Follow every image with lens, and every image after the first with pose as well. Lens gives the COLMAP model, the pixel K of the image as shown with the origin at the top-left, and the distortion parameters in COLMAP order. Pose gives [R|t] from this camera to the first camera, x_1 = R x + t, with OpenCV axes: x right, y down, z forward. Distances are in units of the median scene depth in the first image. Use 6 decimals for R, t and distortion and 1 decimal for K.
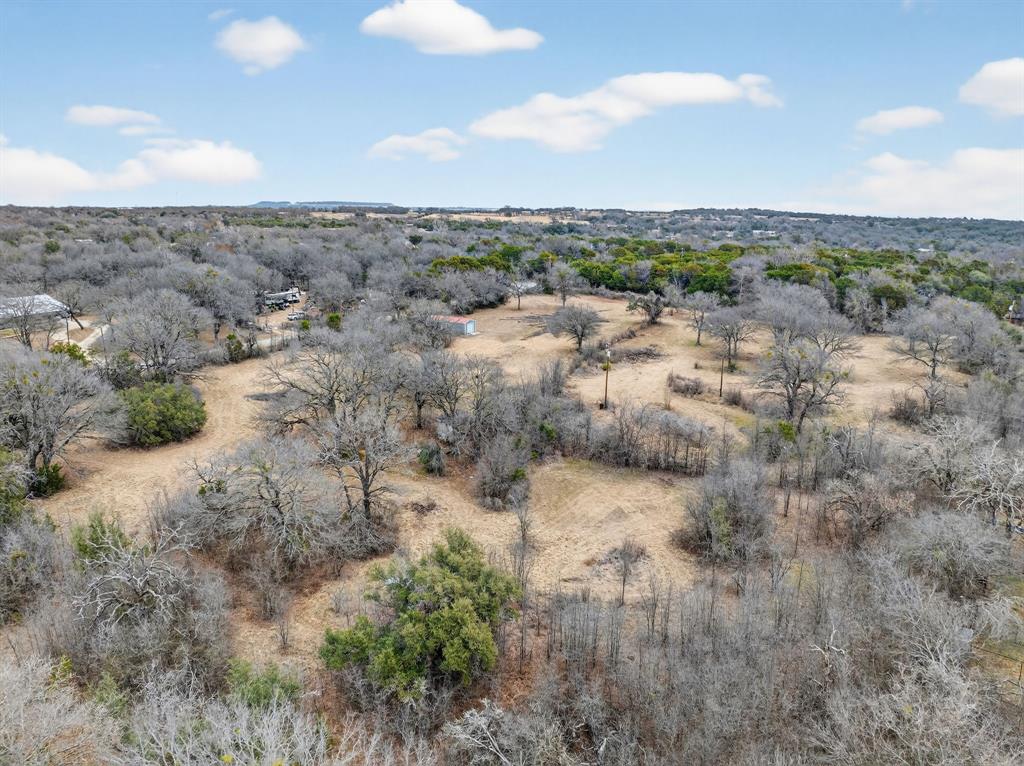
lens RADIAL K [[722.3, 0, 512.0], [0, 722.3, 383.0], [0, 0, 1]] dist [-0.033642, -0.006163]
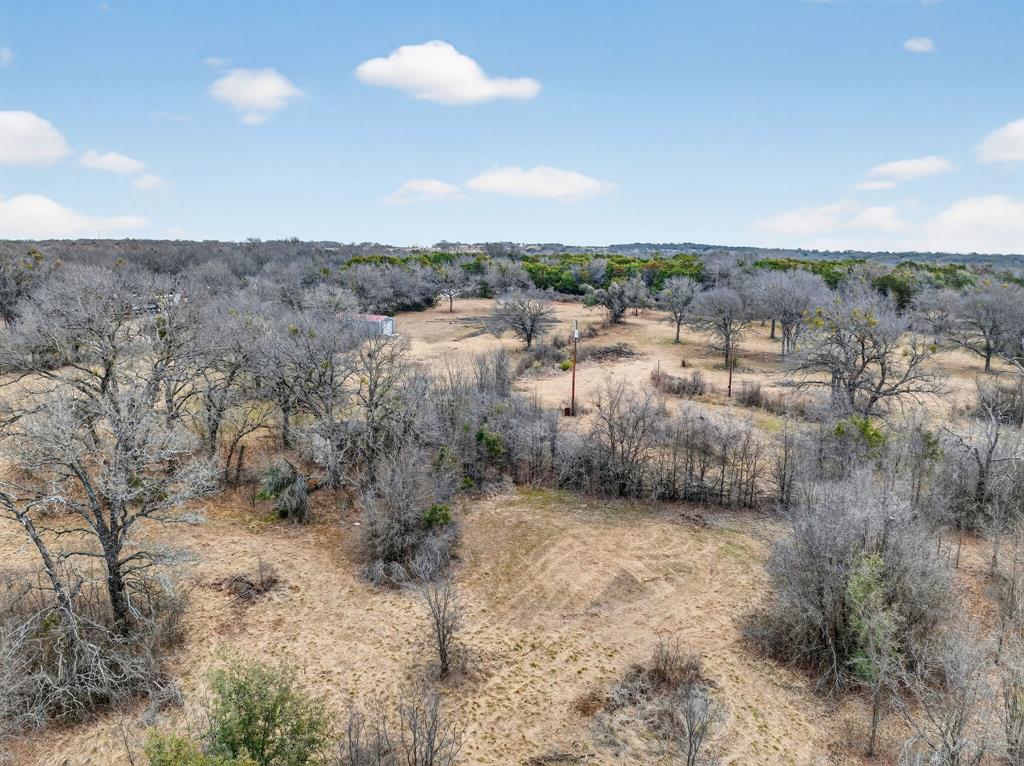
lens RADIAL K [[722.3, 0, 512.0], [0, 722.3, 383.0], [0, 0, 1]] dist [-0.033642, -0.006163]
pose [[0.996385, -0.018335, 0.082951, 0.017794], [0.022829, 0.998303, -0.053563, 0.046677], [-0.081828, 0.055263, 0.995113, 0.369356]]
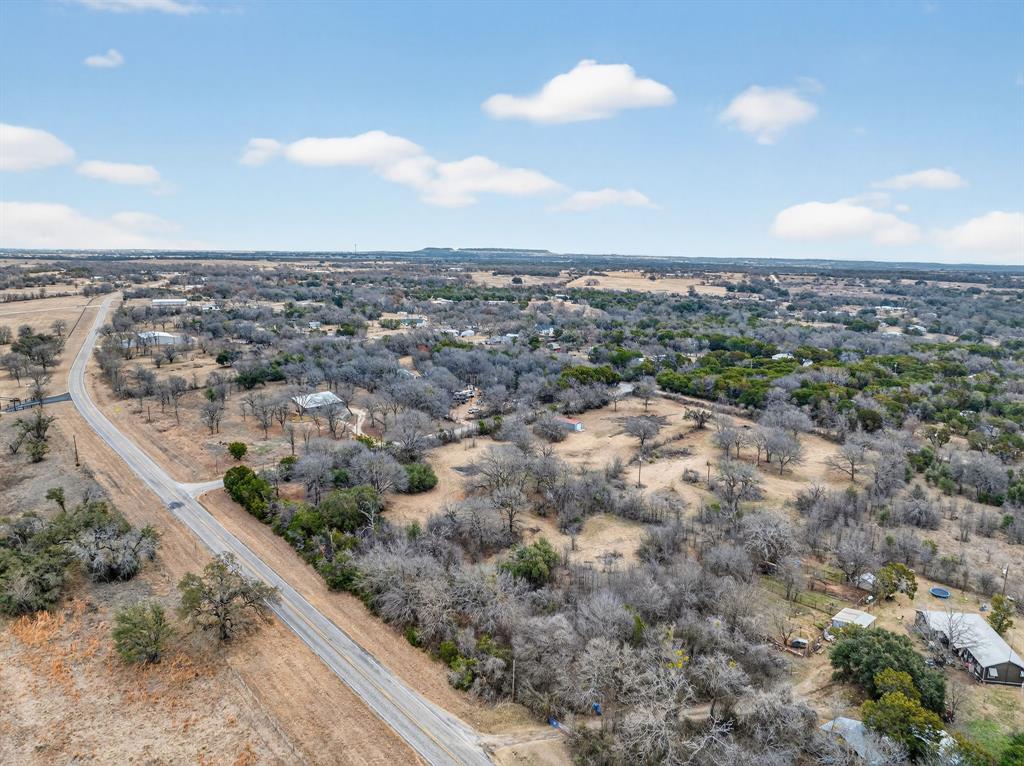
lens RADIAL K [[722.3, 0, 512.0], [0, 722.3, 383.0], [0, 0, 1]] dist [-0.033642, -0.006163]
pose [[0.978102, 0.043718, -0.203484, 0.202938], [-0.055355, 0.997119, -0.051852, -0.138330], [0.200631, 0.061980, 0.977704, -1.036142]]
